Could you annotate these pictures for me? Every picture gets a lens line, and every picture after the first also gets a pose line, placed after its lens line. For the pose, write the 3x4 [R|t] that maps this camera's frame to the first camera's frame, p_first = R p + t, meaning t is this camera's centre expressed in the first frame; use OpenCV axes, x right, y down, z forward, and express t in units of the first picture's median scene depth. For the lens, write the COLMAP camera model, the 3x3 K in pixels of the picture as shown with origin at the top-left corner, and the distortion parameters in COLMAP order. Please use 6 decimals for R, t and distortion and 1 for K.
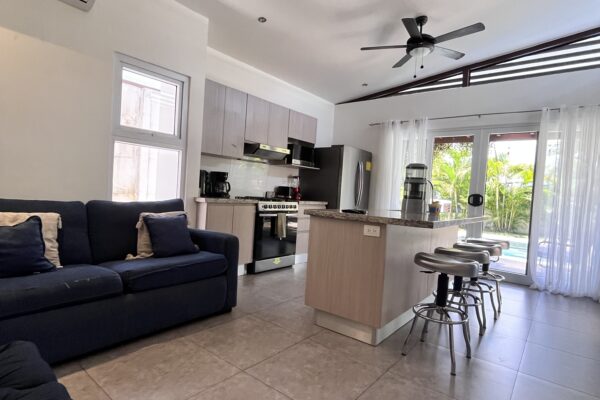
lens RADIAL K [[327.8, 0, 300.9], [0, 327.8, 199.0], [0, 0, 1]] dist [-0.001654, 0.000956]
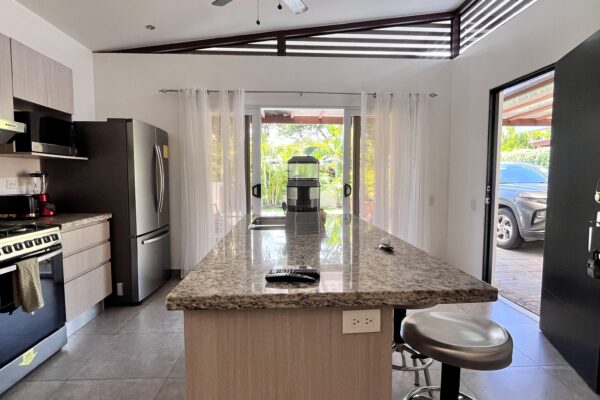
lens RADIAL K [[327.8, 0, 299.6], [0, 327.8, 202.3], [0, 0, 1]] dist [-0.001654, 0.000956]
pose [[0.745653, -0.111945, 0.656864, -0.066894], [0.061200, 0.993126, 0.099779, -0.061979], [-0.663518, -0.034201, 0.747378, 0.389817]]
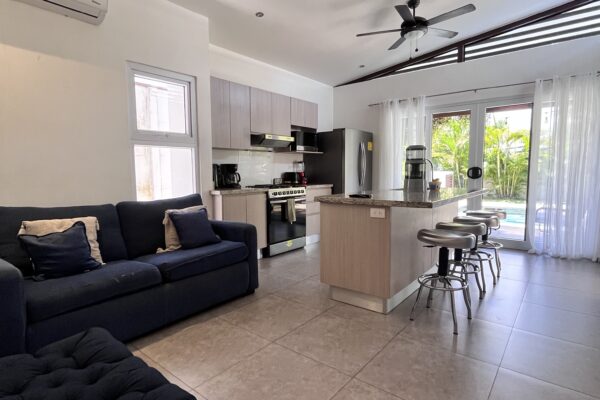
lens RADIAL K [[327.8, 0, 301.0], [0, 327.8, 198.9], [0, 0, 1]] dist [-0.001654, 0.000956]
pose [[0.997557, -0.069073, -0.010439, -0.014632], [0.069595, 0.995591, 0.062884, -0.020527], [0.006049, -0.063457, 0.997966, -0.055966]]
